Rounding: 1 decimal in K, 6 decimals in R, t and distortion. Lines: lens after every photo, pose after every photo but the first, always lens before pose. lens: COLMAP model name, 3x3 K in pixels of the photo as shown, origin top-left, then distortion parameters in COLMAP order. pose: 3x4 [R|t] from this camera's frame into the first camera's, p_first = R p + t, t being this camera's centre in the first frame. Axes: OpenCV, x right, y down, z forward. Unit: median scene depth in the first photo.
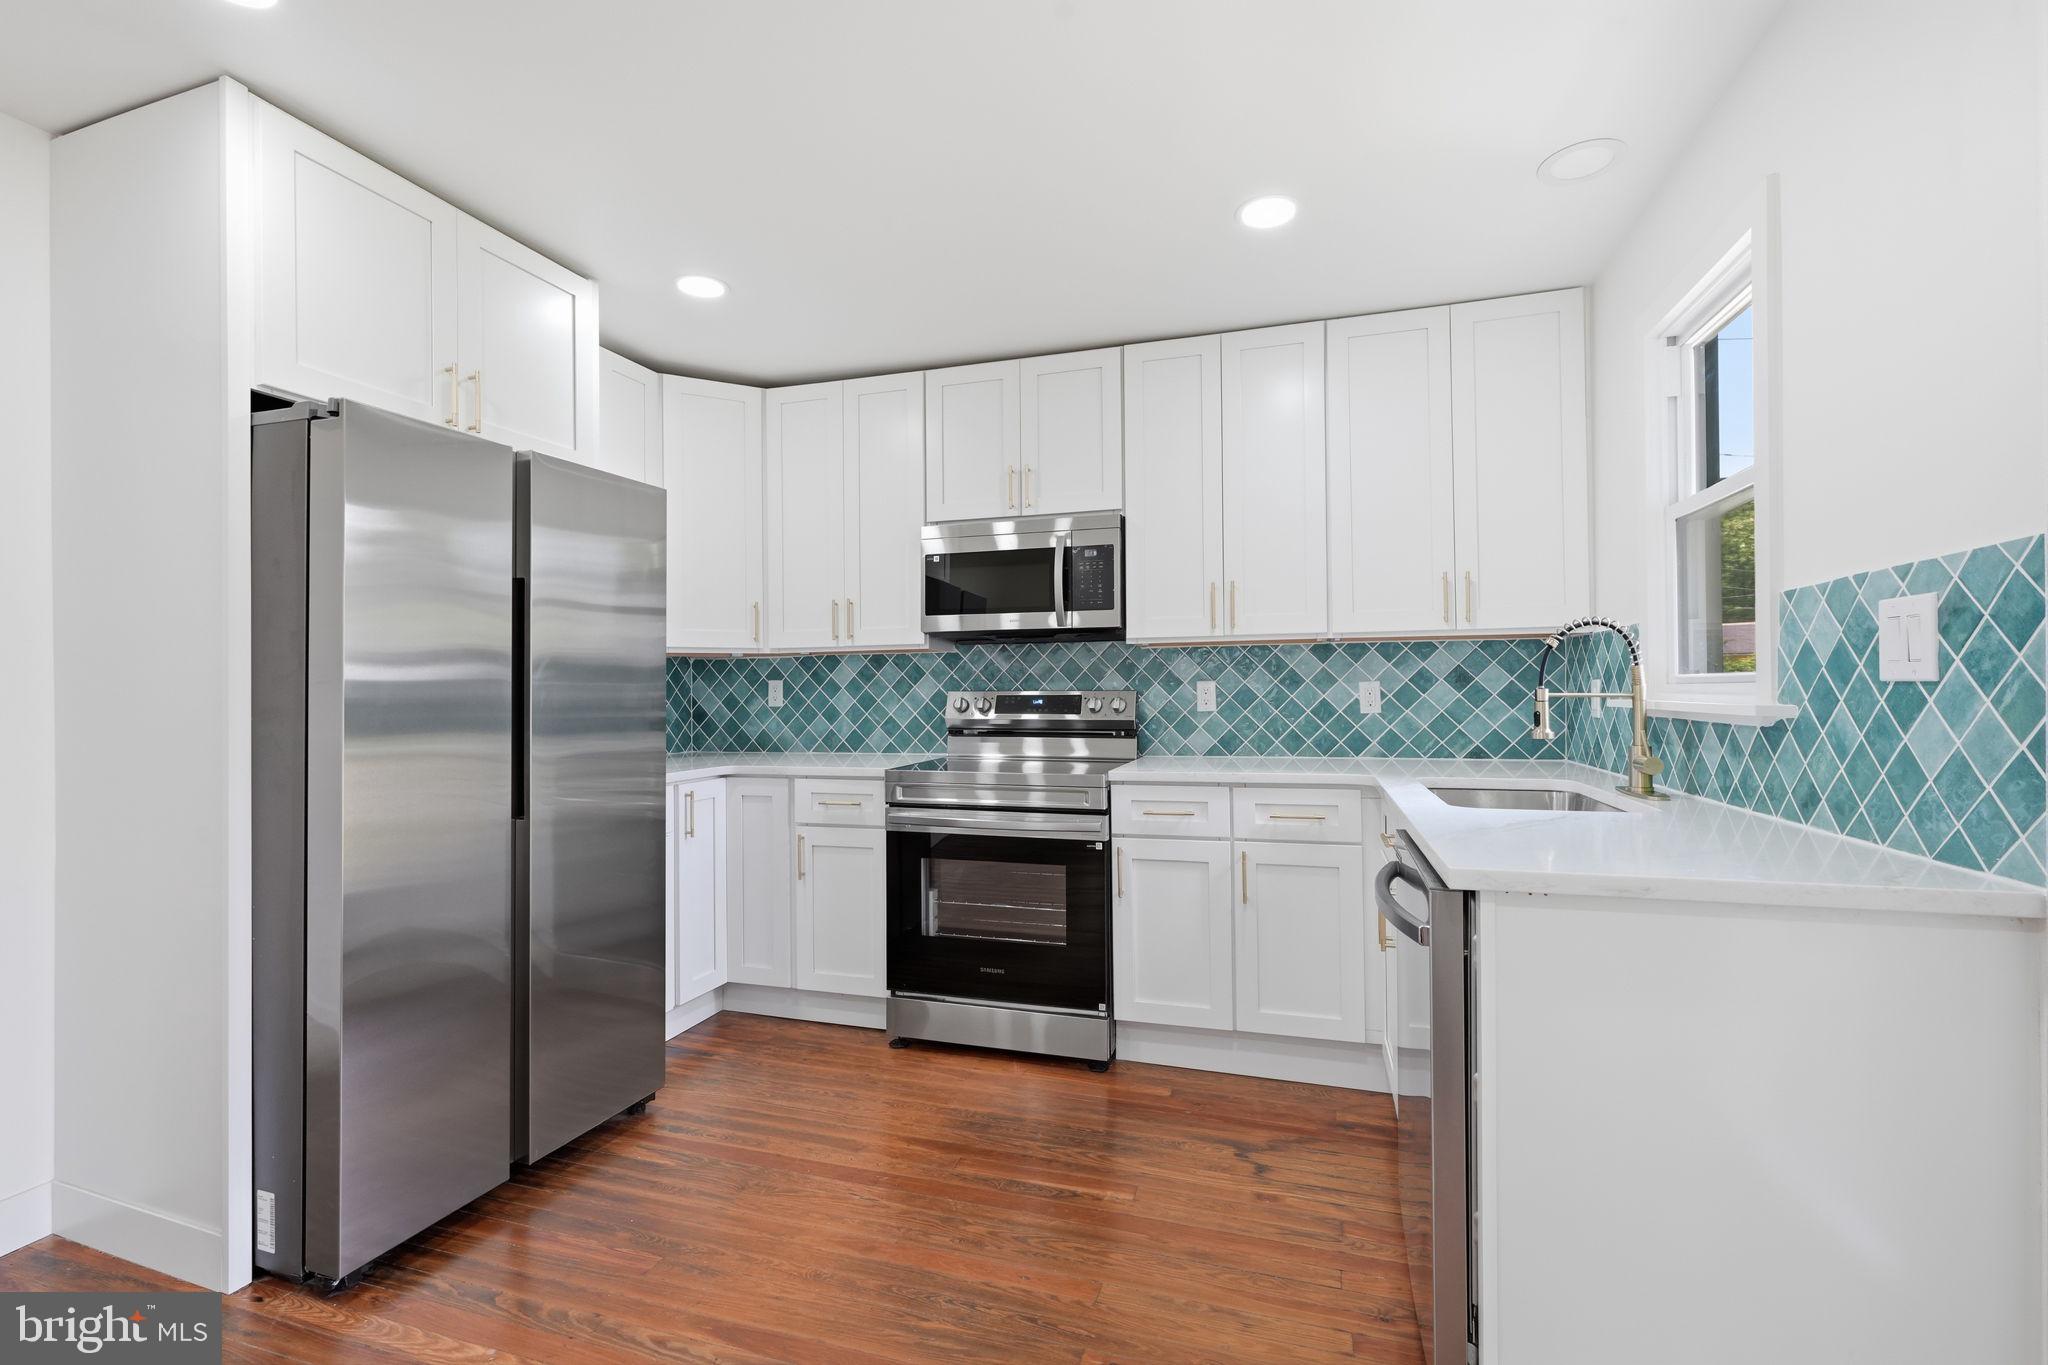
lens RADIAL K [[912.5, 0, 1022.8], [0, 912.5, 675.2], [0, 0, 1]] dist [-0.001319, 0.001794]
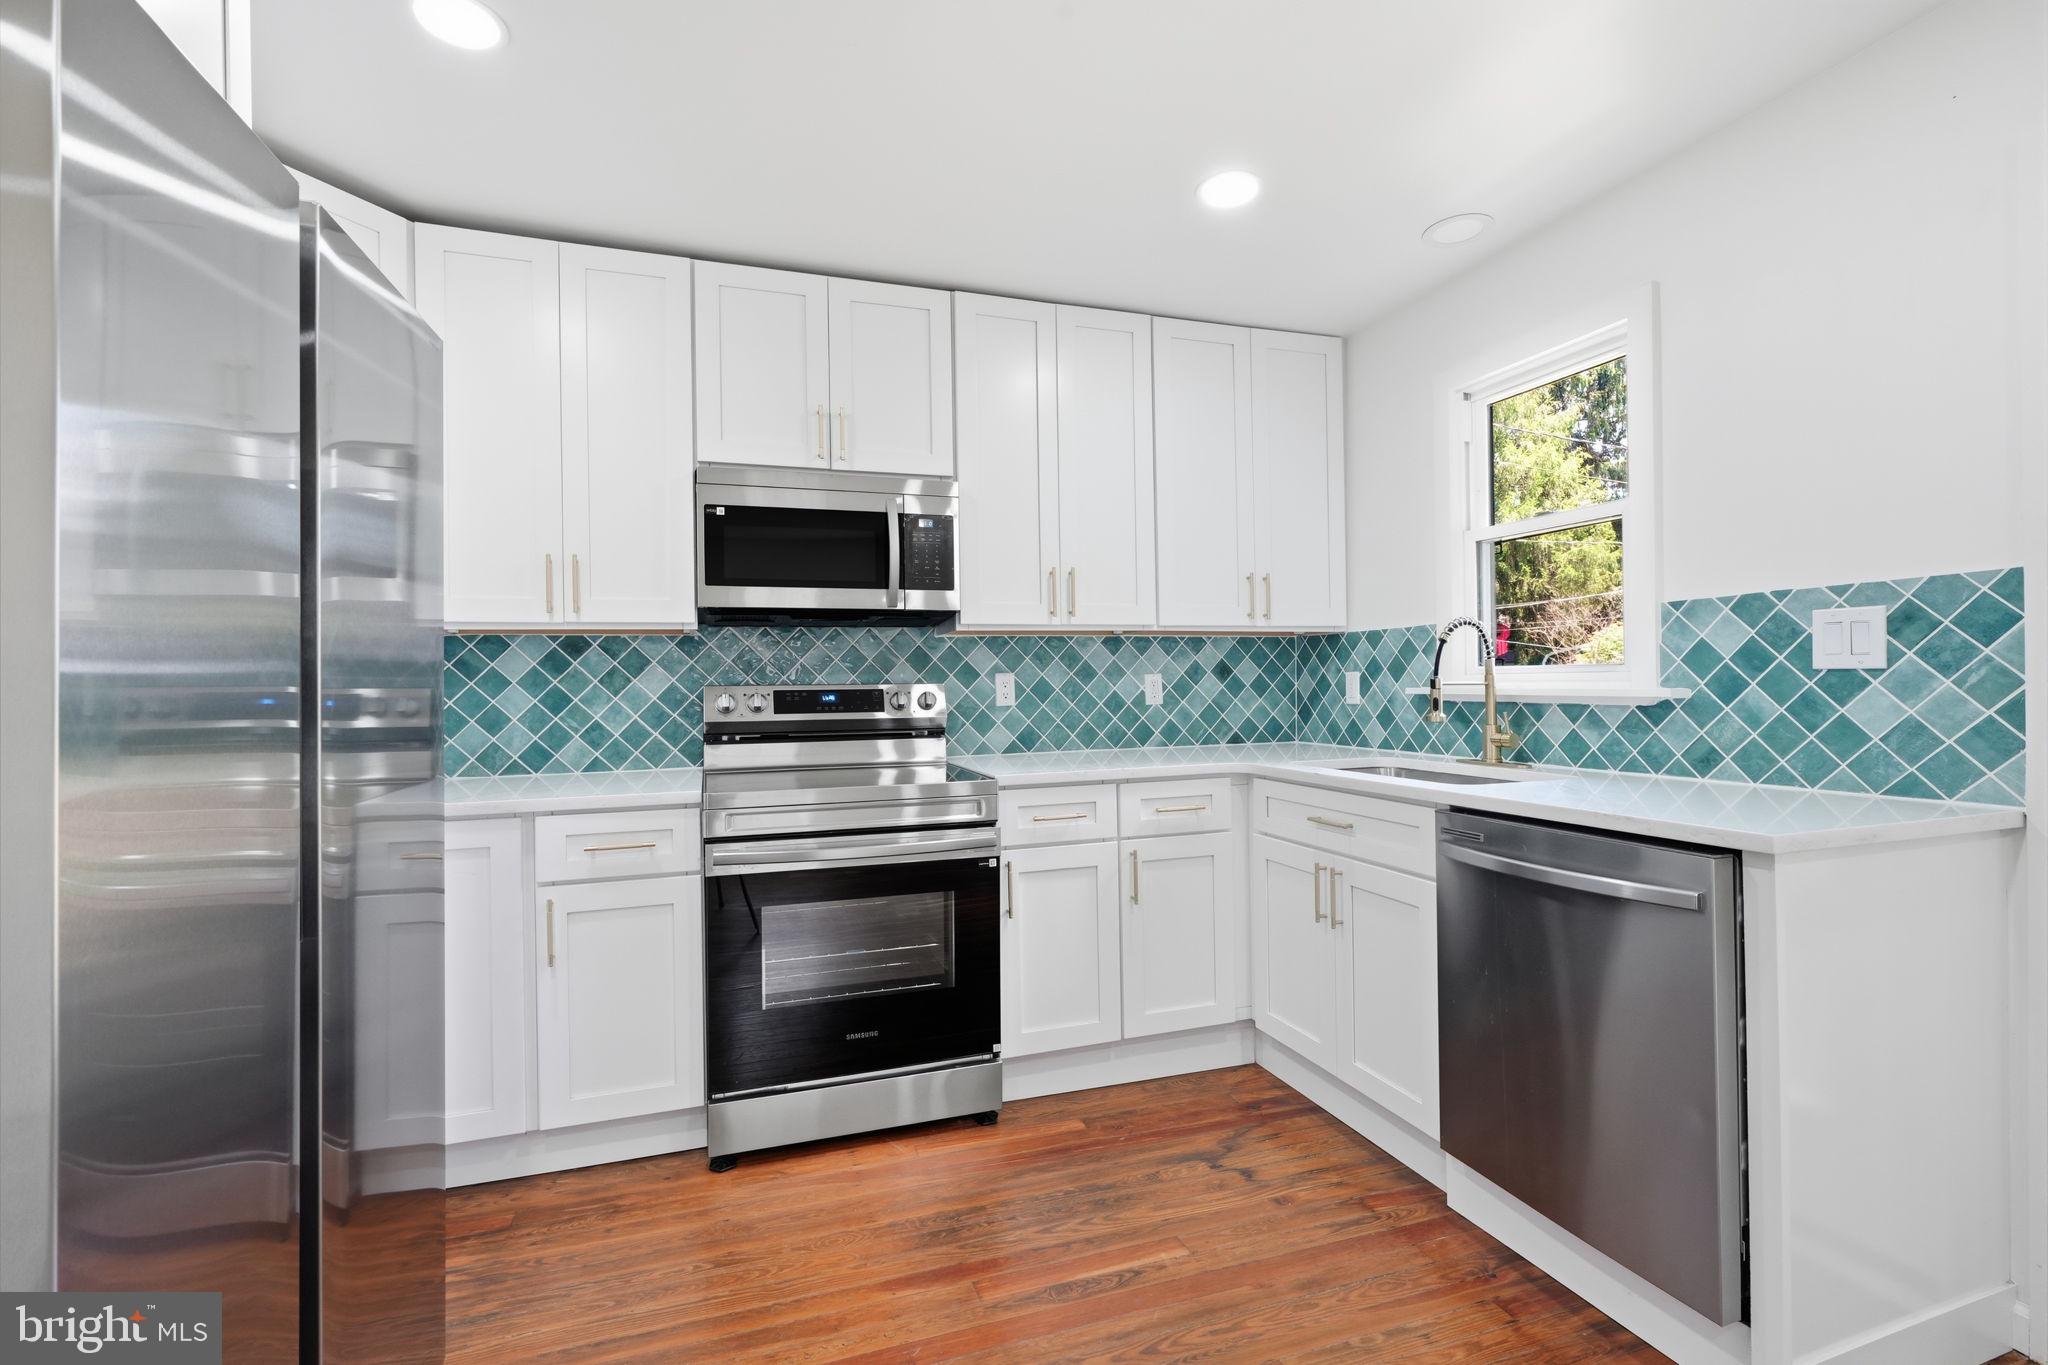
lens RADIAL K [[912.5, 0, 1022.8], [0, 912.5, 675.2], [0, 0, 1]] dist [-0.001319, 0.001794]
pose [[0.810081, 0.001588, 0.586316, -0.354551], [-0.002985, 0.999995, 0.001415, 0.007467], [-0.586311, -0.002897, 0.810081, 0.250894]]
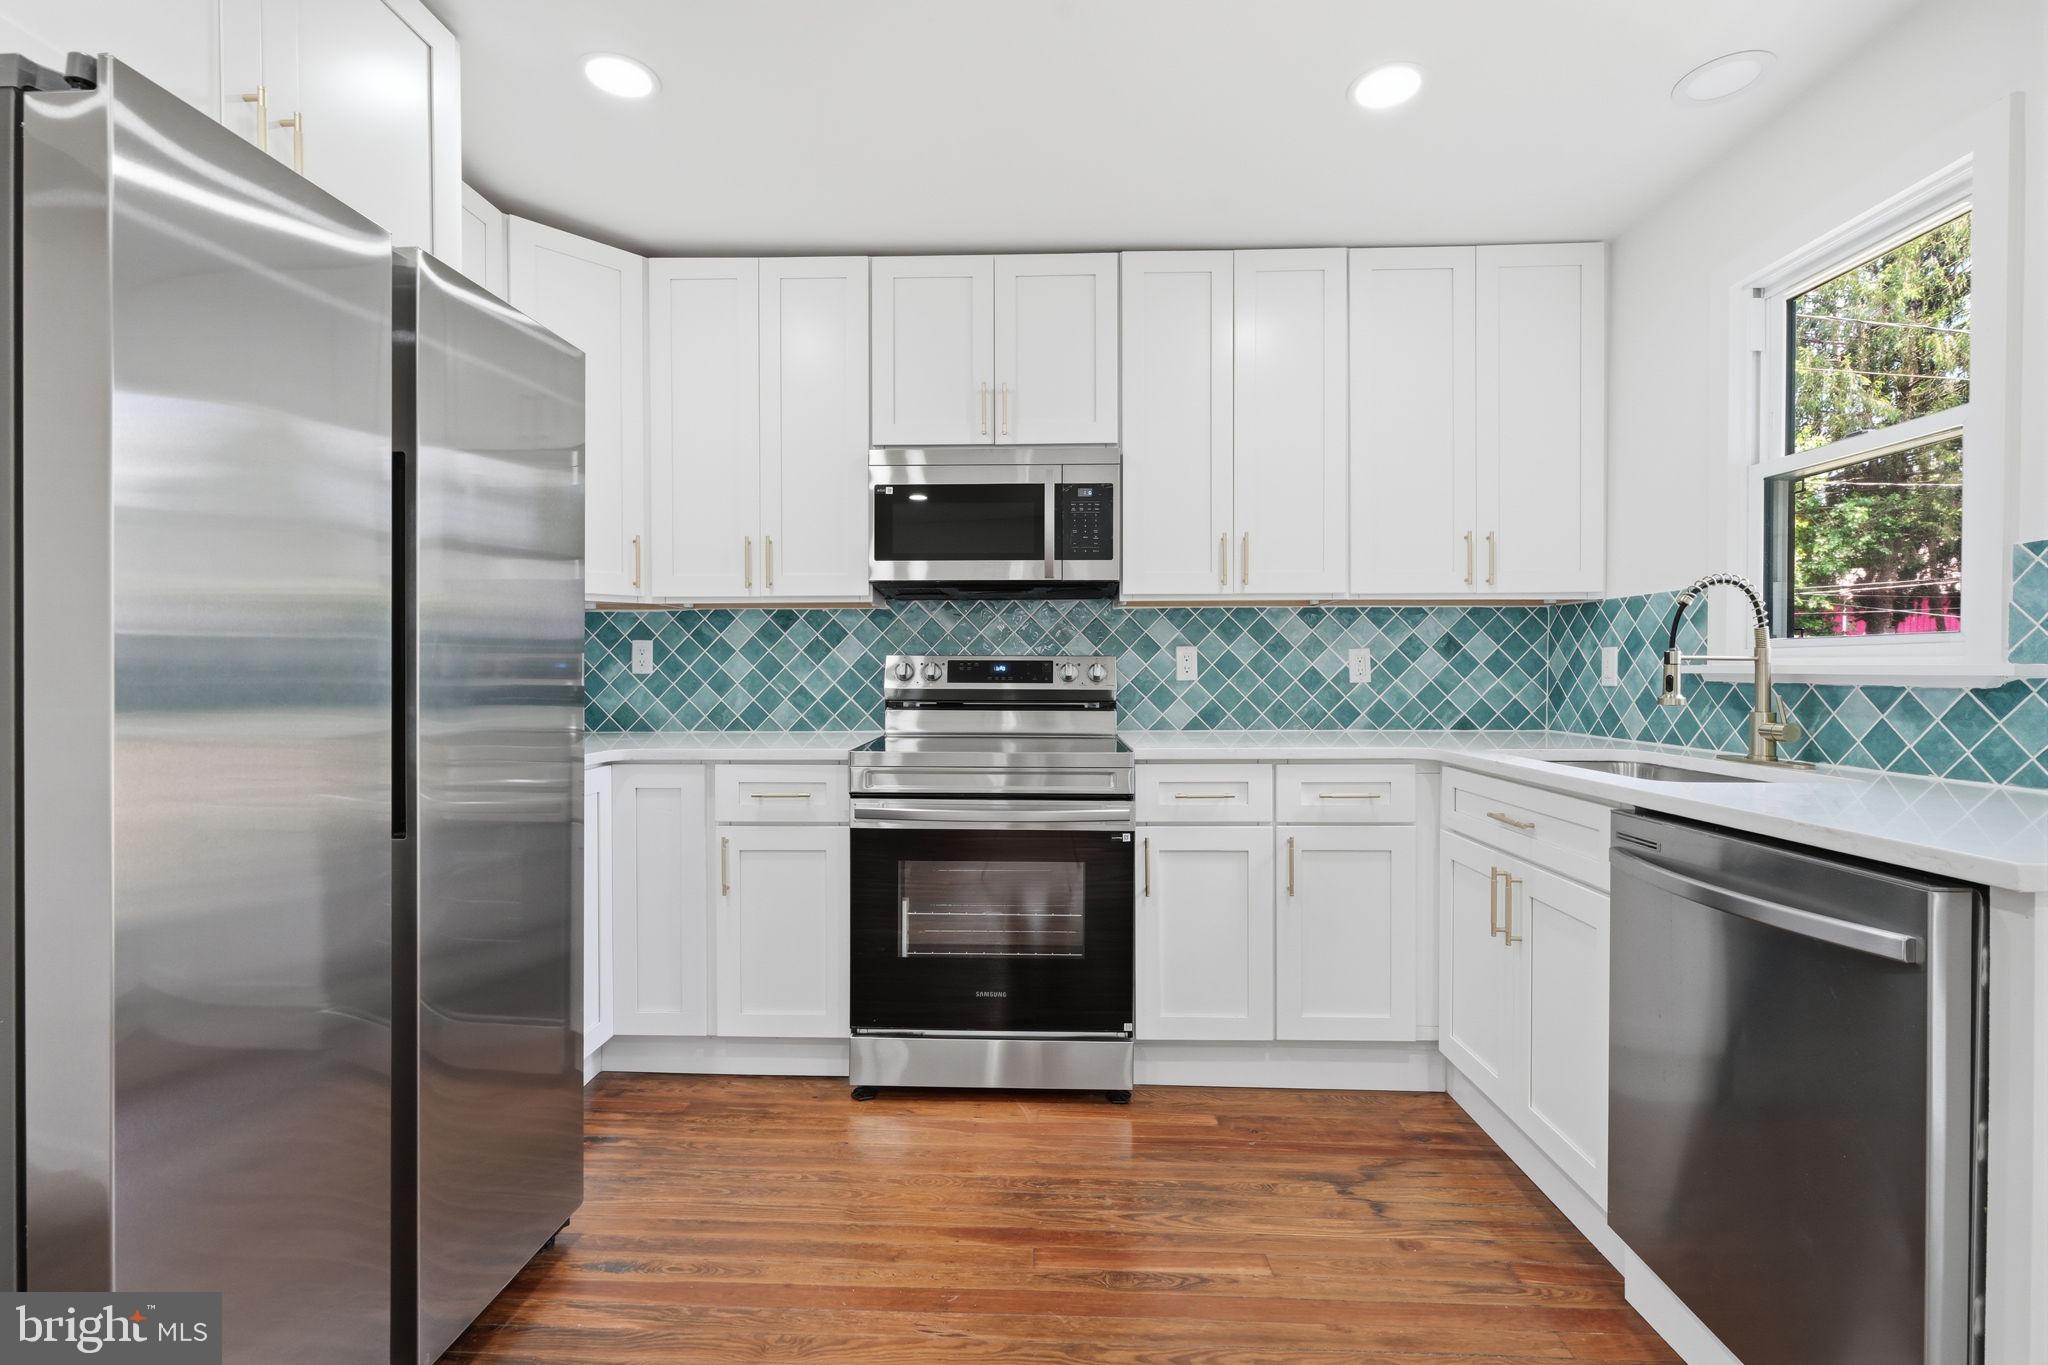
lens RADIAL K [[912.5, 0, 1022.8], [0, 912.5, 675.2], [0, 0, 1]] dist [-0.001319, 0.001794]
pose [[0.962901, 0.006075, 0.269788, -0.209086], [-0.012302, 0.999695, 0.021393, 0.018605], [-0.269576, -0.023919, 0.962682, 0.194369]]
